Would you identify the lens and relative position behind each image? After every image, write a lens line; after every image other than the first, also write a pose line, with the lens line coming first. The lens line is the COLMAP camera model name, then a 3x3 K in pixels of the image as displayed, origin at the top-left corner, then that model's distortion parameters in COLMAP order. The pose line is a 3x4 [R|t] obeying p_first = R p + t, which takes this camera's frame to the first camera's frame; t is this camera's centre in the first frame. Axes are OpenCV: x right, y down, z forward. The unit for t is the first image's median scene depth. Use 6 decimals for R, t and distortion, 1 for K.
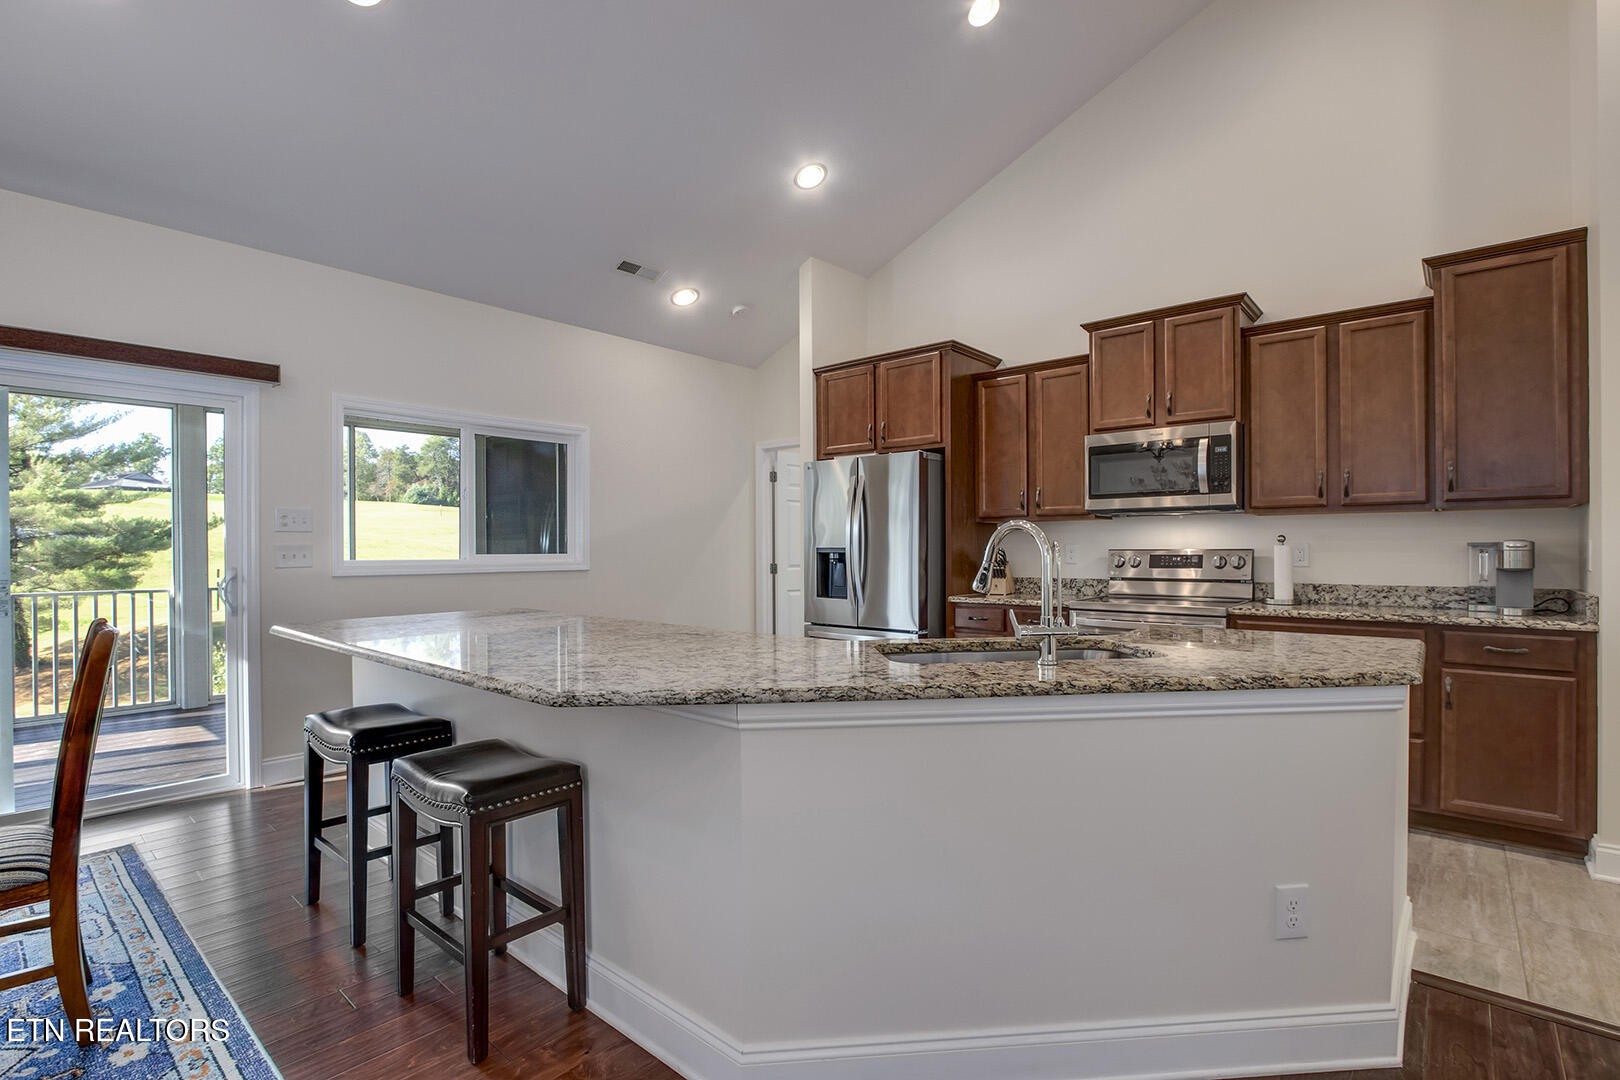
lens RADIAL K [[756.8, 0, 818.6], [0, 756.8, 545.4], [0, 0, 1]] dist [-0.016790, 0.001607]
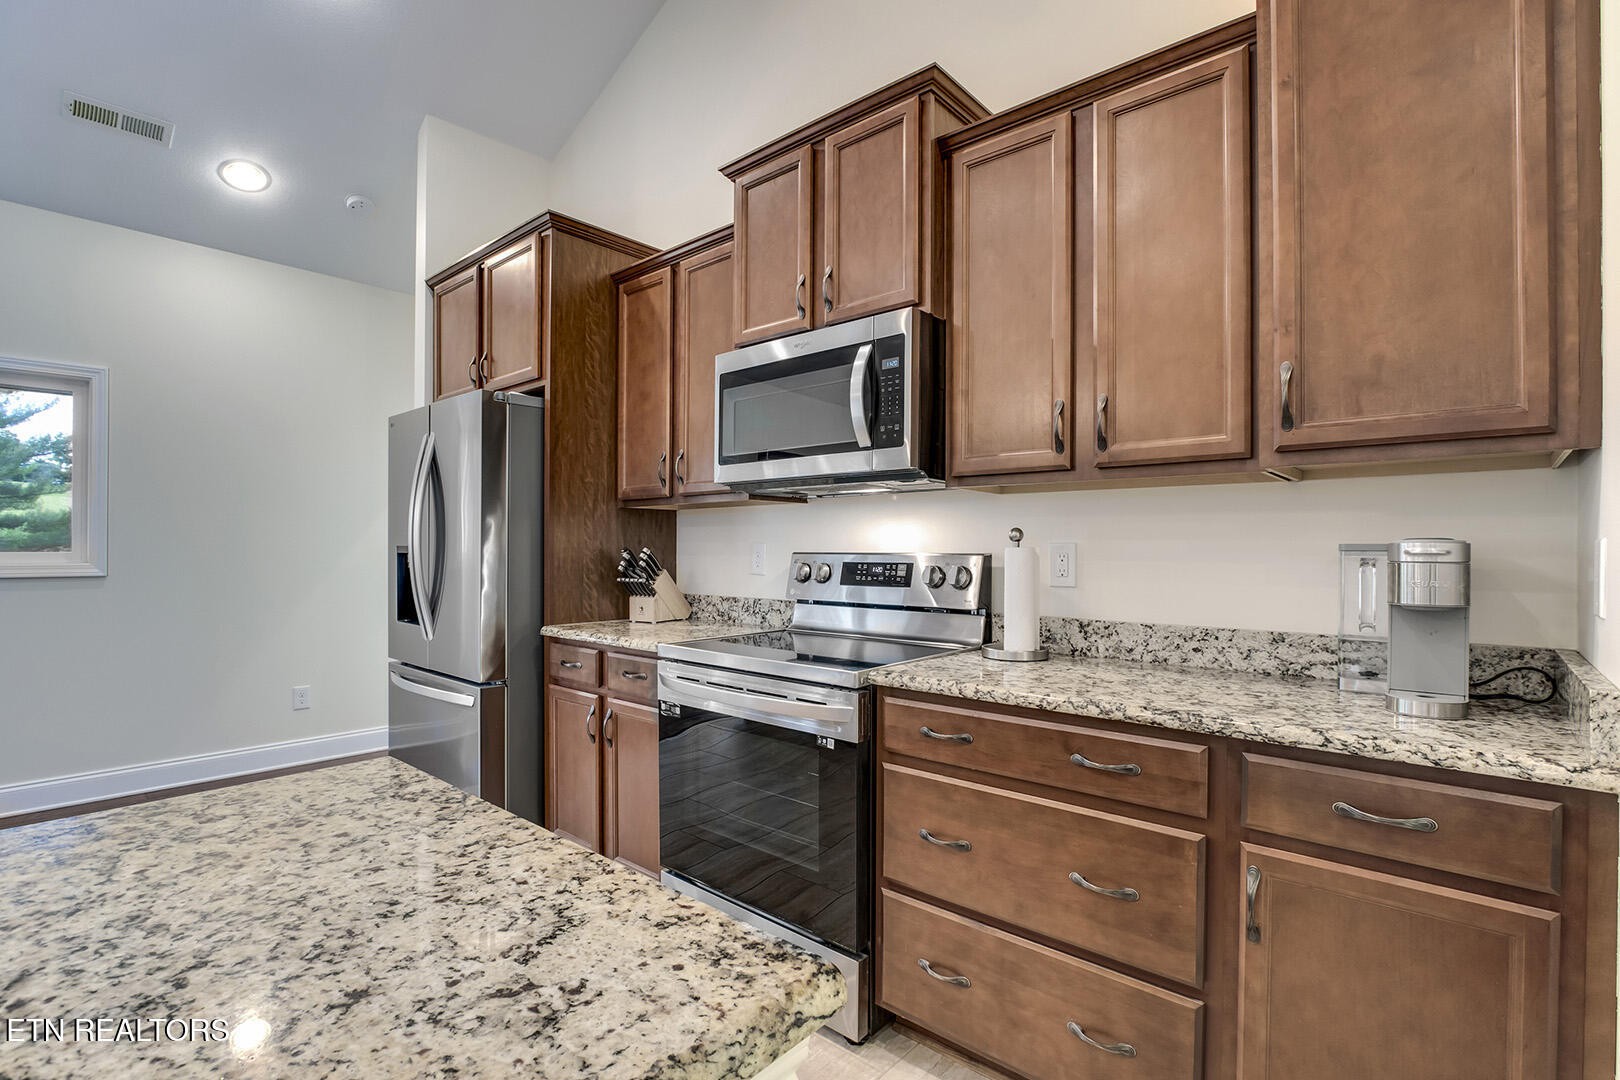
lens RADIAL K [[756.8, 0, 817.3], [0, 756.8, 546.5], [0, 0, 1]] dist [-0.016790, 0.001607]
pose [[0.999912, 0.006877, -0.011370, 0.491062], [-0.006847, 0.999973, 0.002717, -0.001149], [0.011389, -0.002639, 0.999932, 0.472318]]
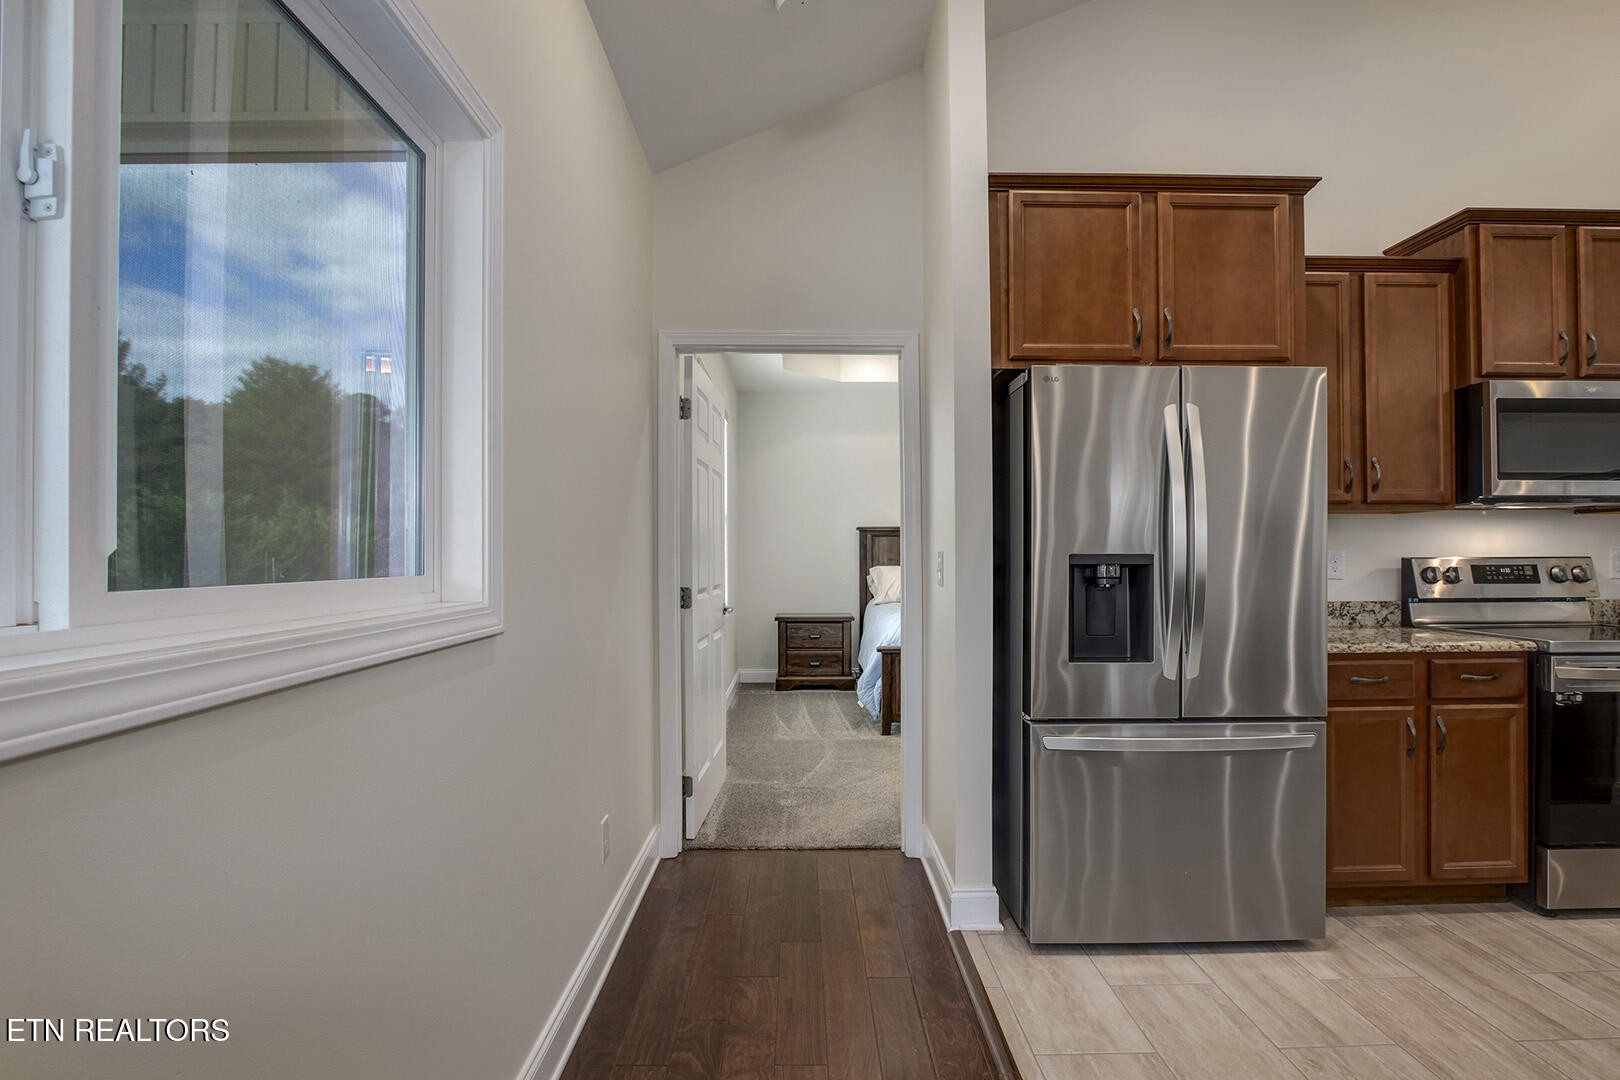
lens RADIAL K [[756.8, 0, 816.3], [0, 756.8, 554.2], [0, 0, 1]] dist [-0.016790, 0.001607]
pose [[0.751022, 0.003088, 0.660270, -0.556411], [-0.002720, 0.999995, -0.001583, 0.005979], [-0.660271, -0.000608, 0.751027, 1.011692]]
